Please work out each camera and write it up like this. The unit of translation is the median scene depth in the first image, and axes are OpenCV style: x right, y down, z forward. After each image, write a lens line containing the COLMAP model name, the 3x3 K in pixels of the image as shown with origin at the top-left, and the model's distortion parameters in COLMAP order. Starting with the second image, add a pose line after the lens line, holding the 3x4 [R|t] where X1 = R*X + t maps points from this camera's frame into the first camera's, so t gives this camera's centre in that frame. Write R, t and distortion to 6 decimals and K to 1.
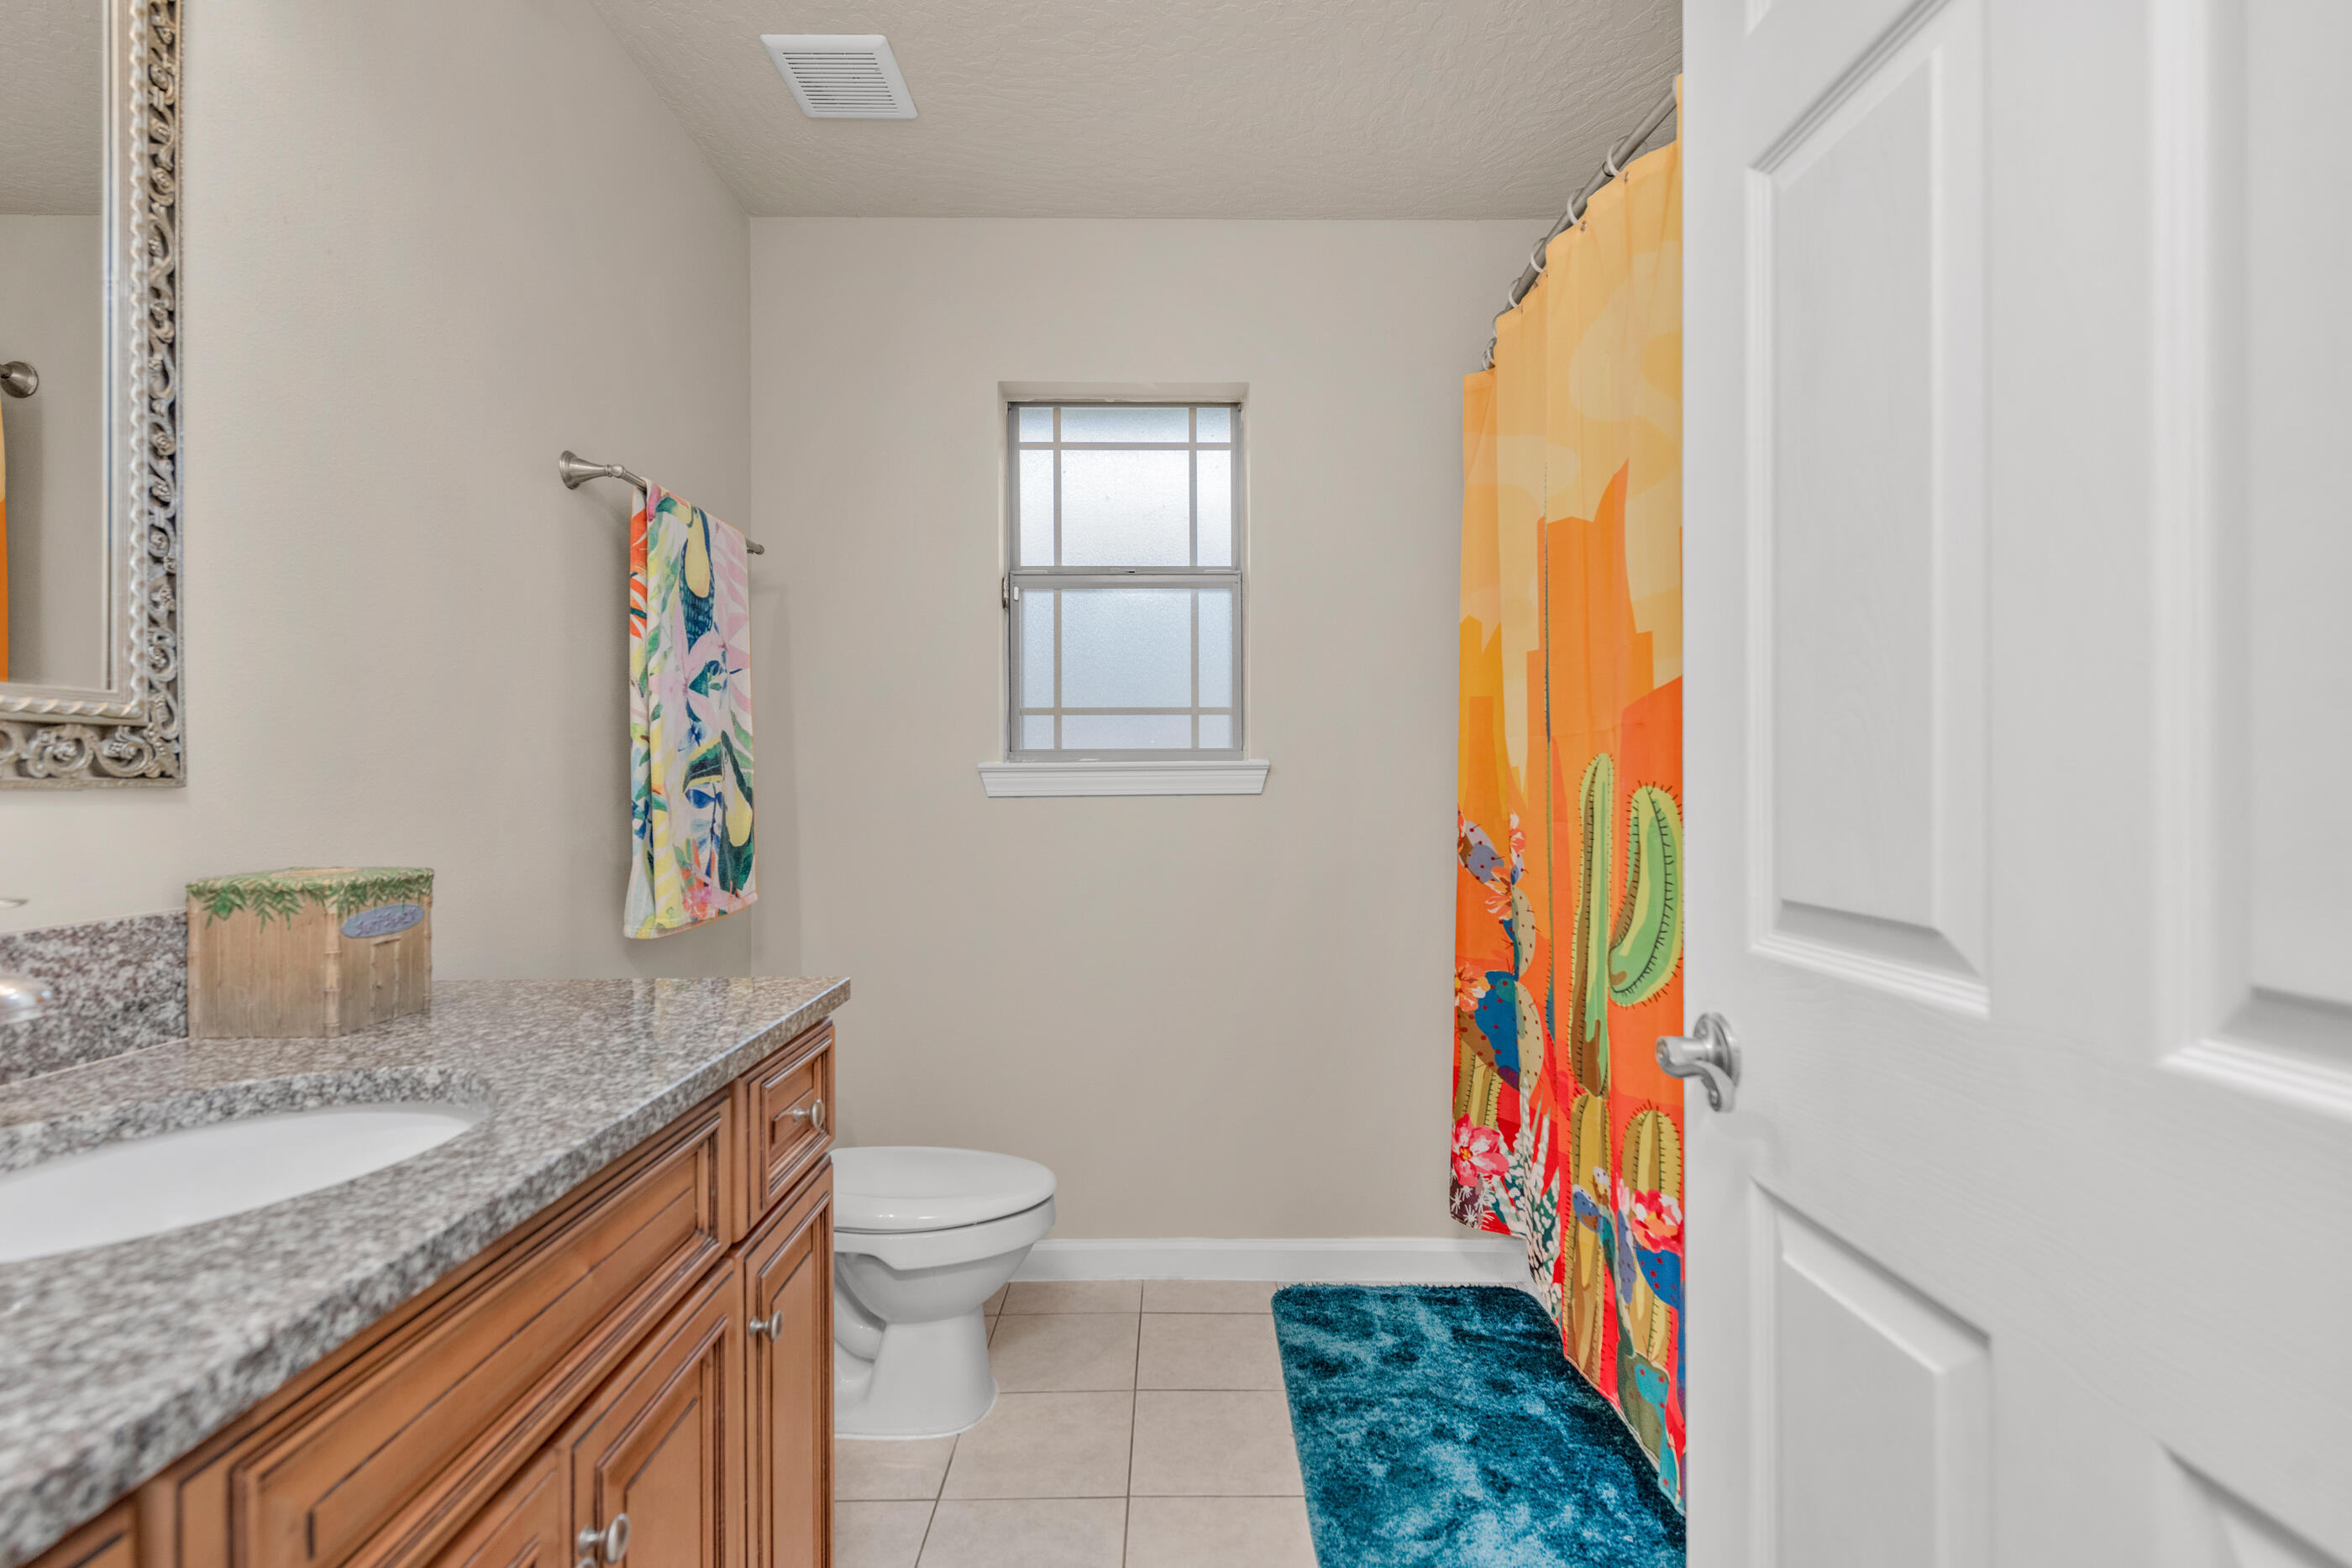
lens RADIAL K [[1102.7, 0, 1160.7], [0, 1102.7, 781.8], [0, 0, 1]] dist [0.017557, -0.006819]
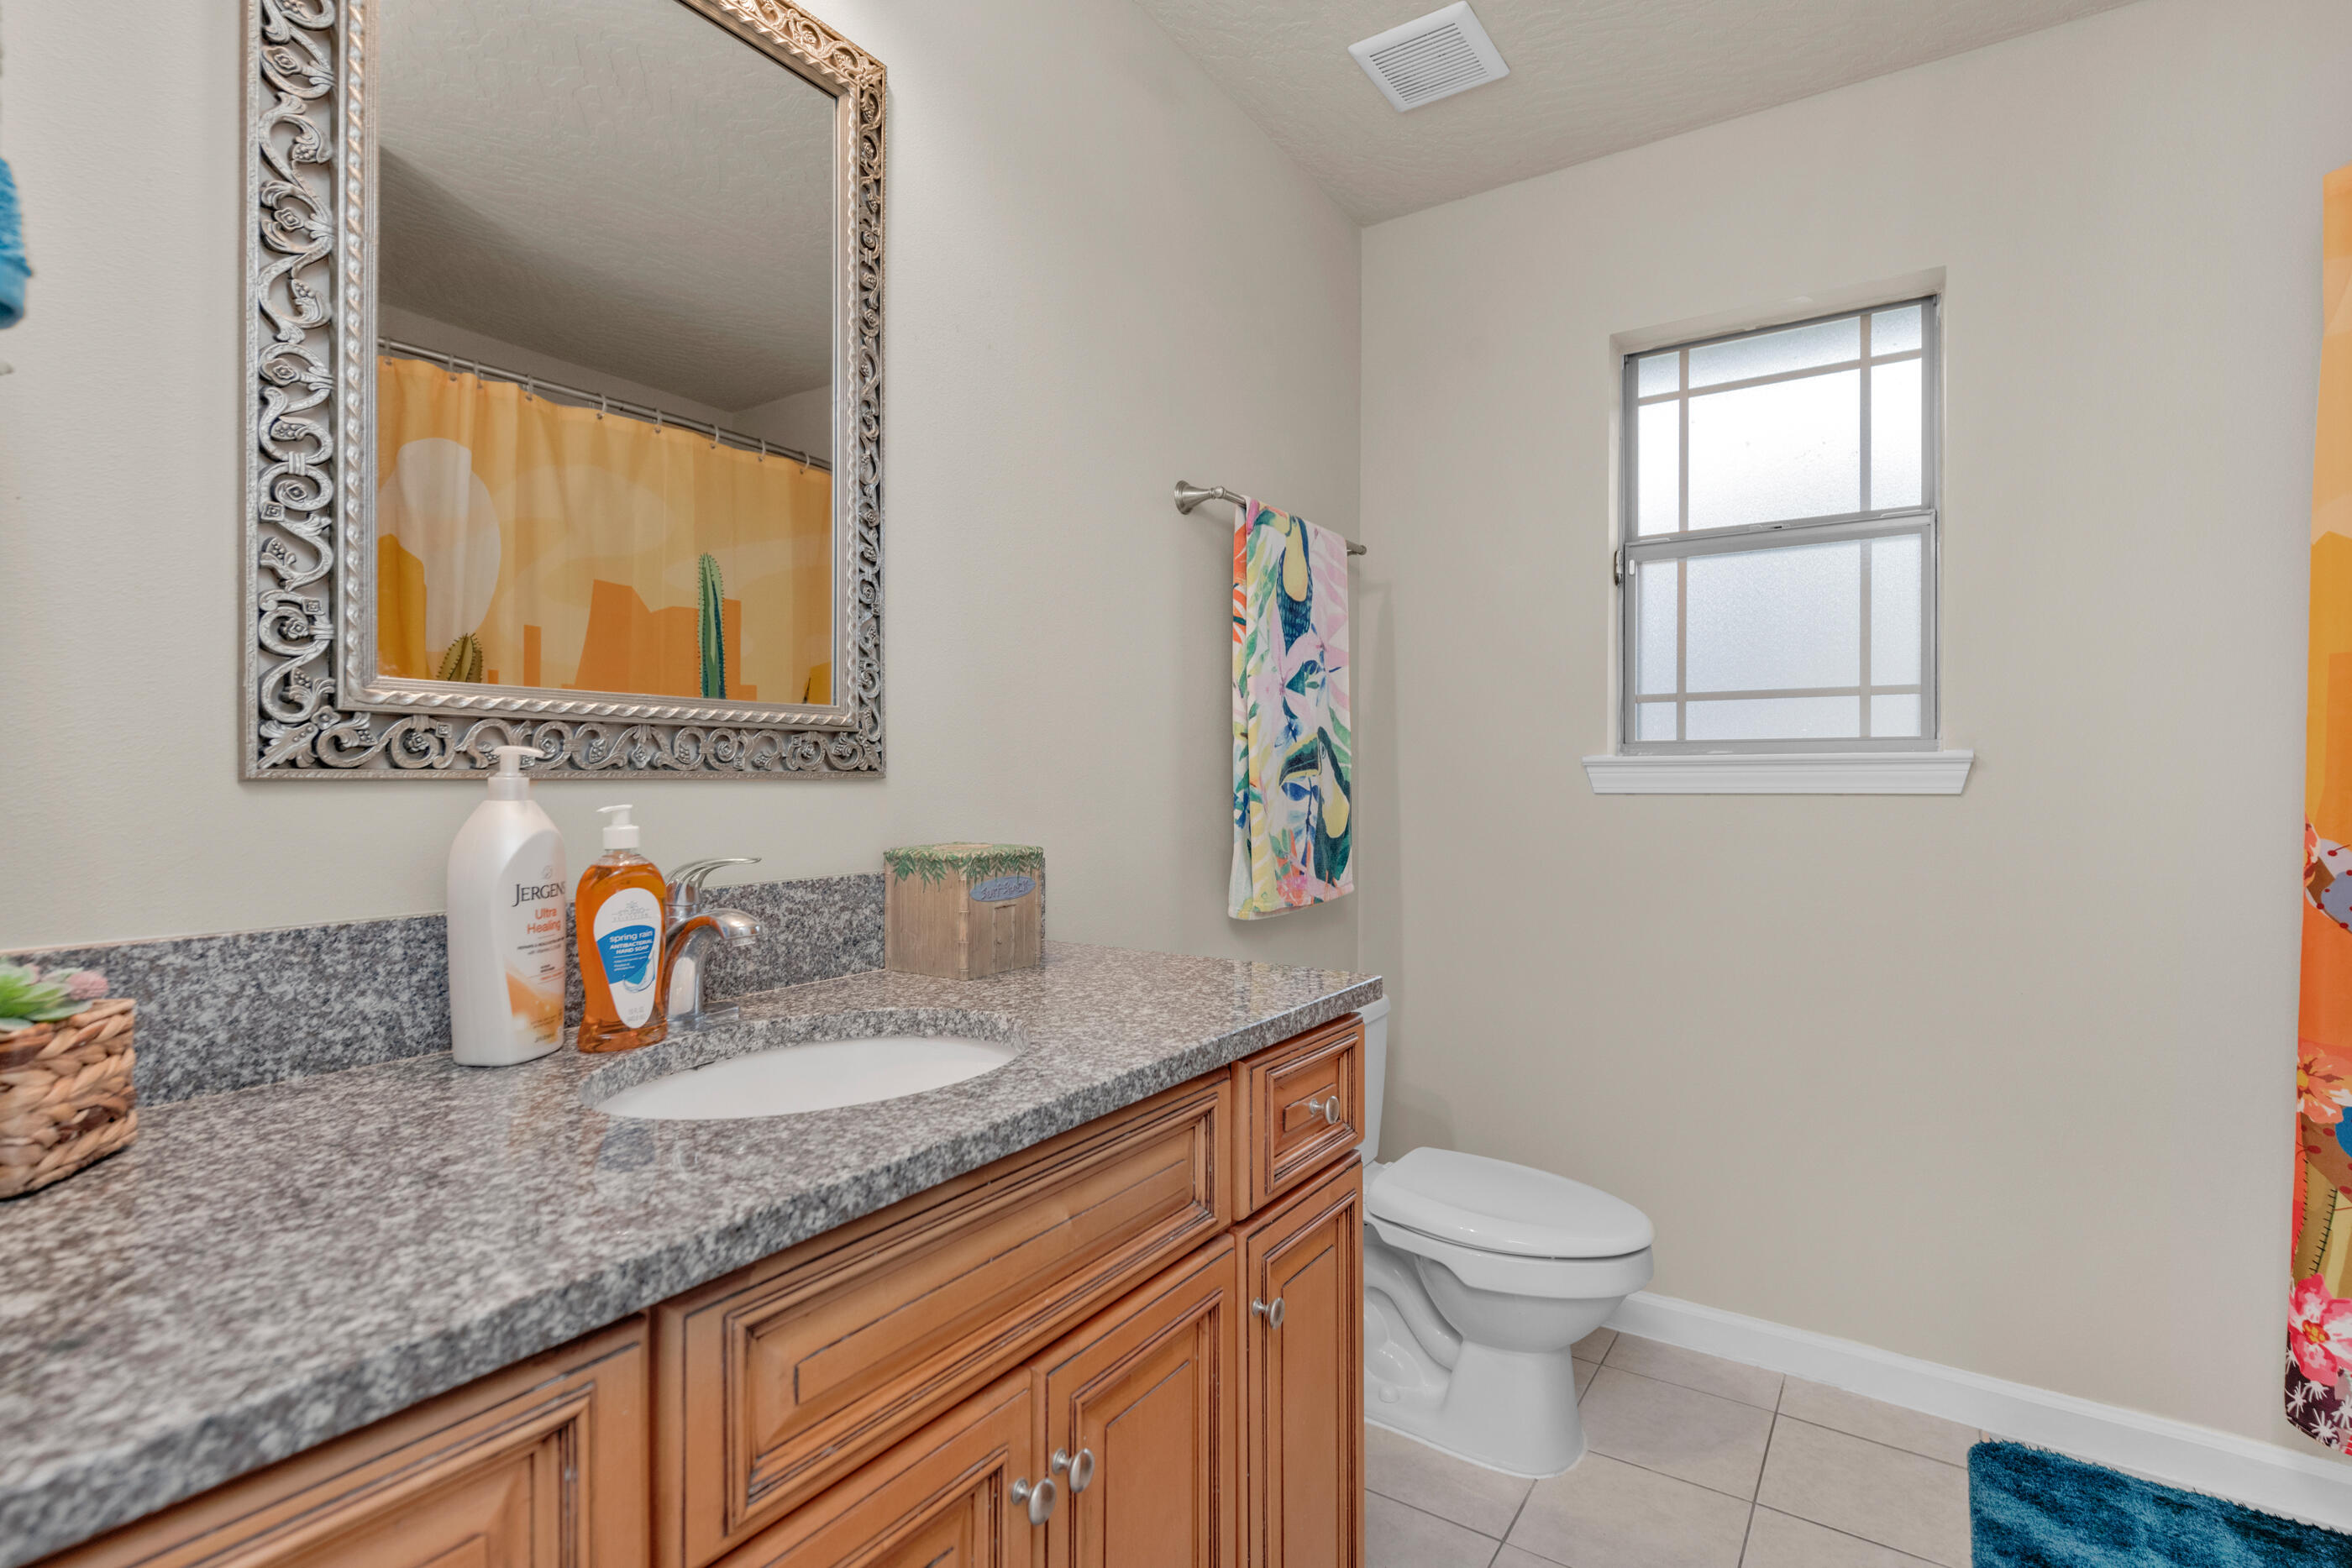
lens RADIAL K [[1102.7, 0, 1188.5], [0, 1102.7, 778.7], [0, 0, 1]] dist [0.017557, -0.006819]
pose [[0.836083, 0.006301, -0.548566, 0.080091], [-0.004991, 0.999980, 0.003879, -0.000524], [0.548580, -0.000505, 0.836098, 0.062739]]
